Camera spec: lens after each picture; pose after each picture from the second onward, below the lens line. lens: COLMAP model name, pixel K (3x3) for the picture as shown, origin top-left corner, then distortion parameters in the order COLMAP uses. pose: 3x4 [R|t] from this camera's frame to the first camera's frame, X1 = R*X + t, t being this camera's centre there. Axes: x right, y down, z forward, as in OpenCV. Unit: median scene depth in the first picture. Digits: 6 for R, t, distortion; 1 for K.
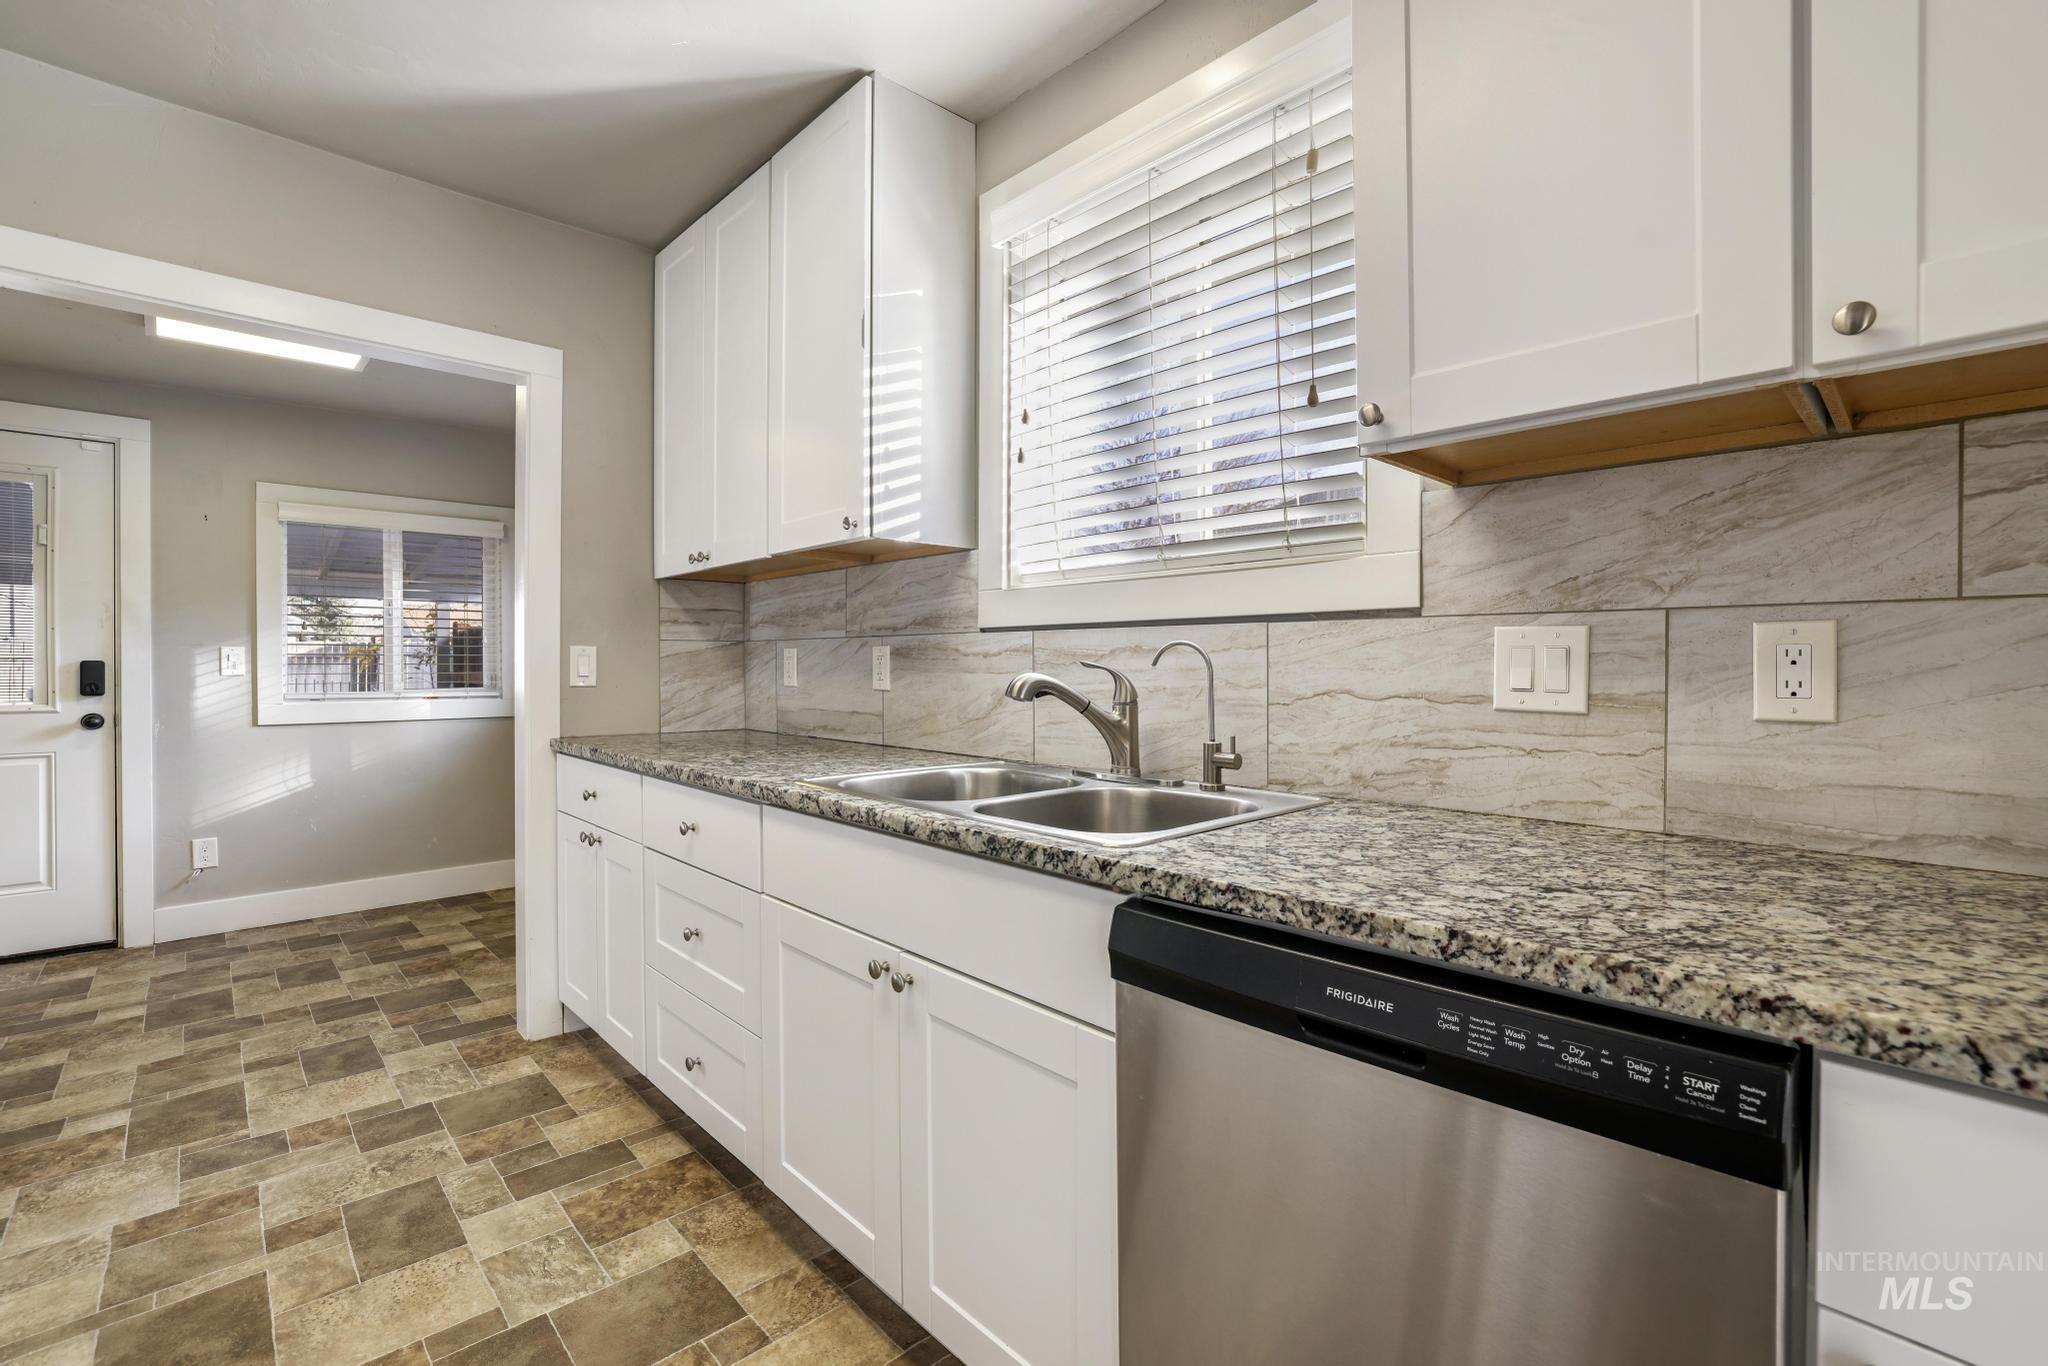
lens RADIAL K [[905.0, 0, 1033.6], [0, 905.0, 672.8], [0, 0, 1]] dist [-0.037011, 0.010241]
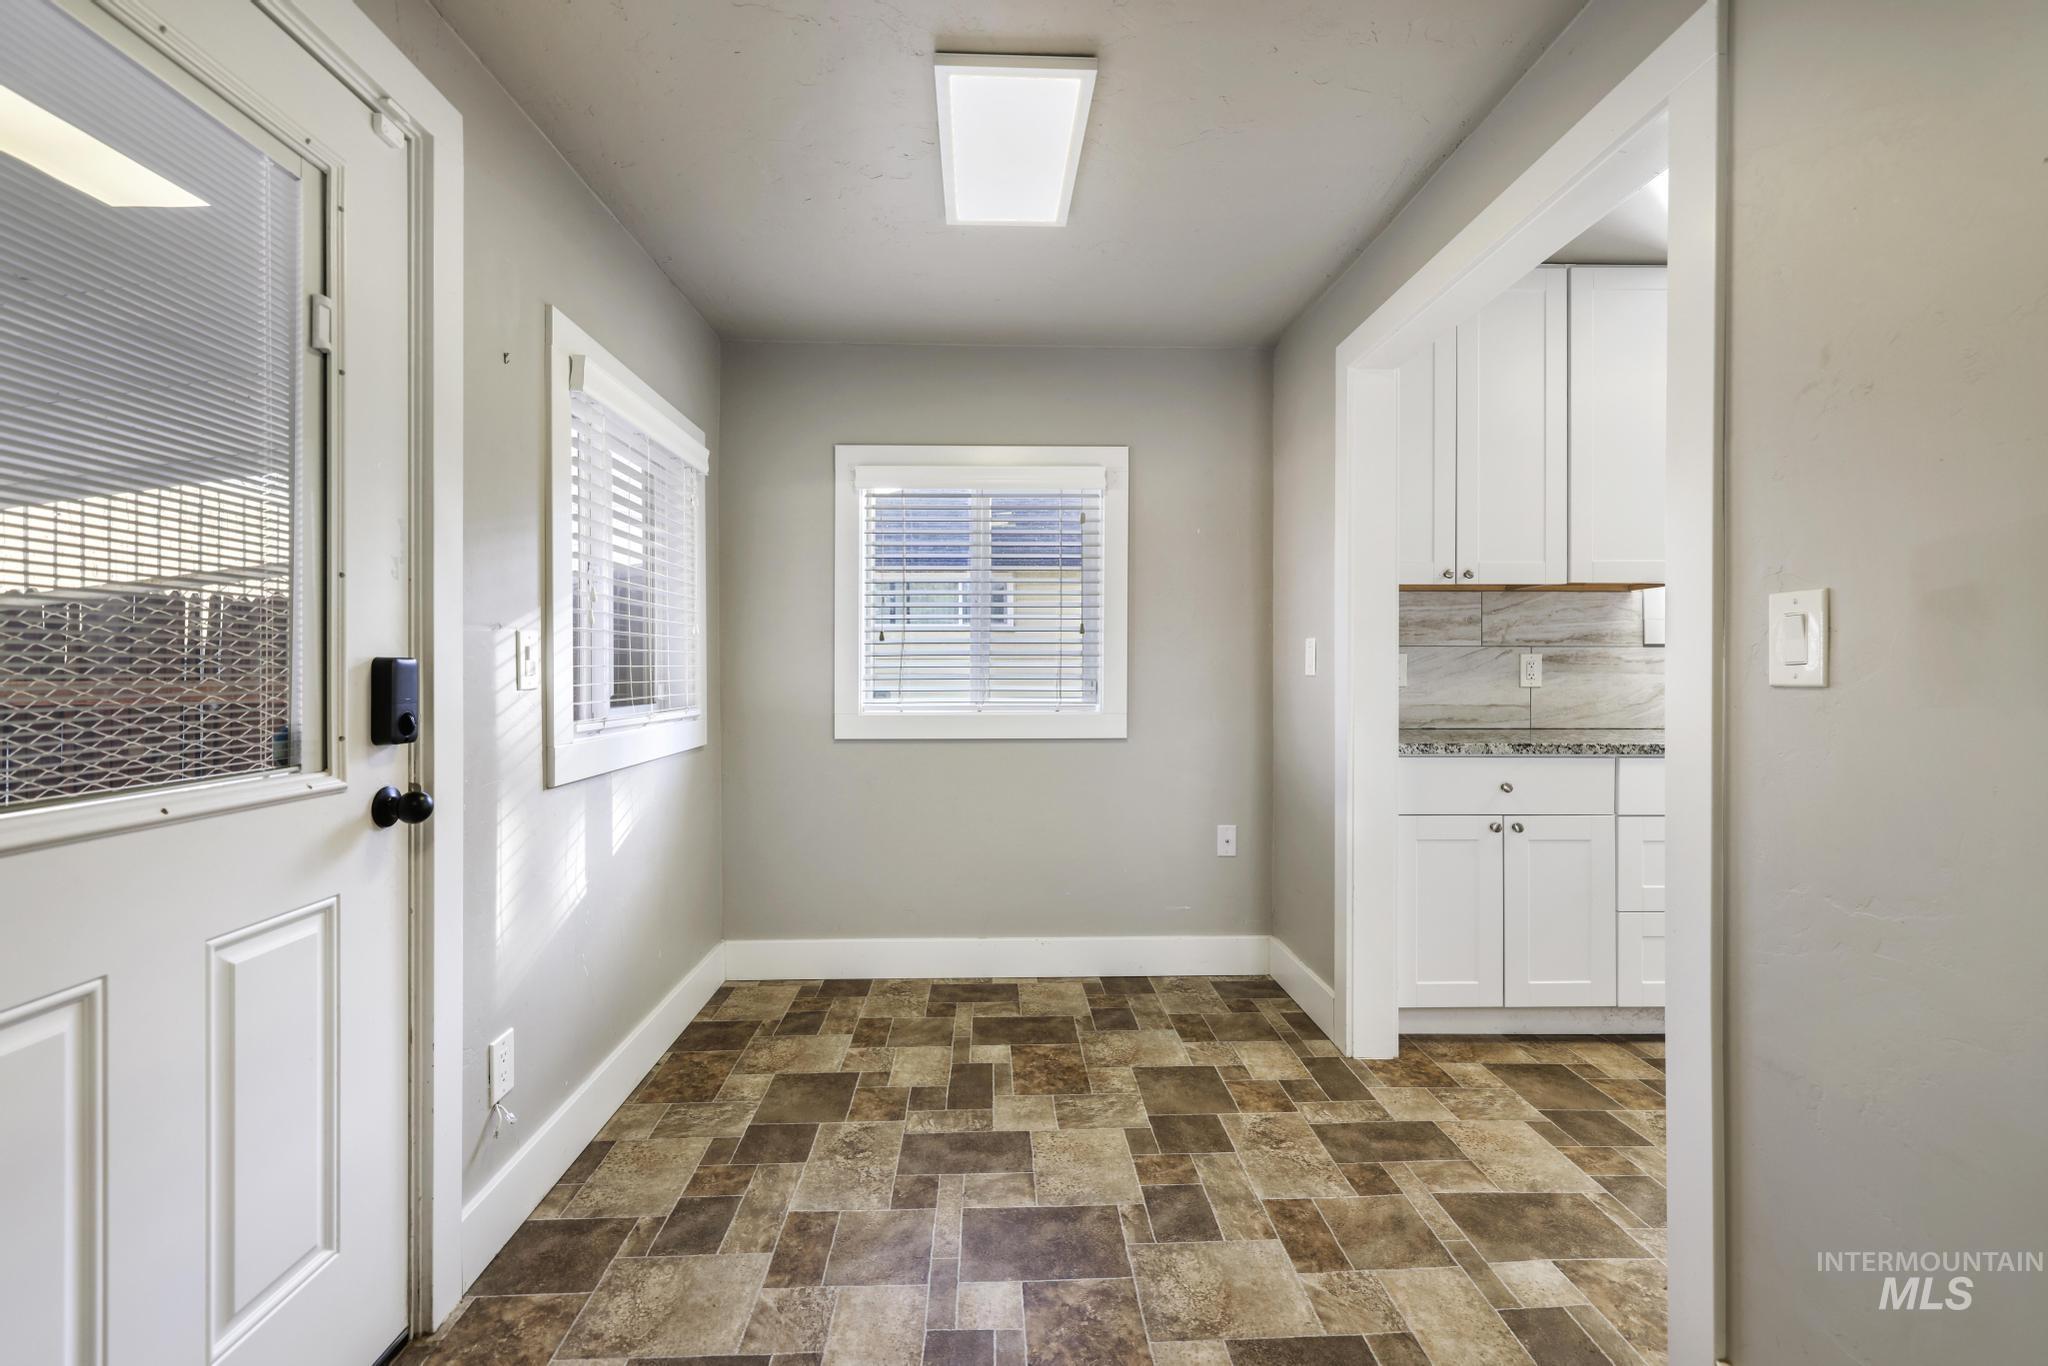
lens RADIAL K [[905.0, 0, 984.2], [0, 905.0, 650.4], [0, 0, 1]] dist [-0.037011, 0.010241]
pose [[0.674168, 0.010431, 0.738504, -1.878992], [0.001876, 0.999873, -0.015836, -0.017095], [-0.738575, 0.012061, 0.674063, 0.798210]]
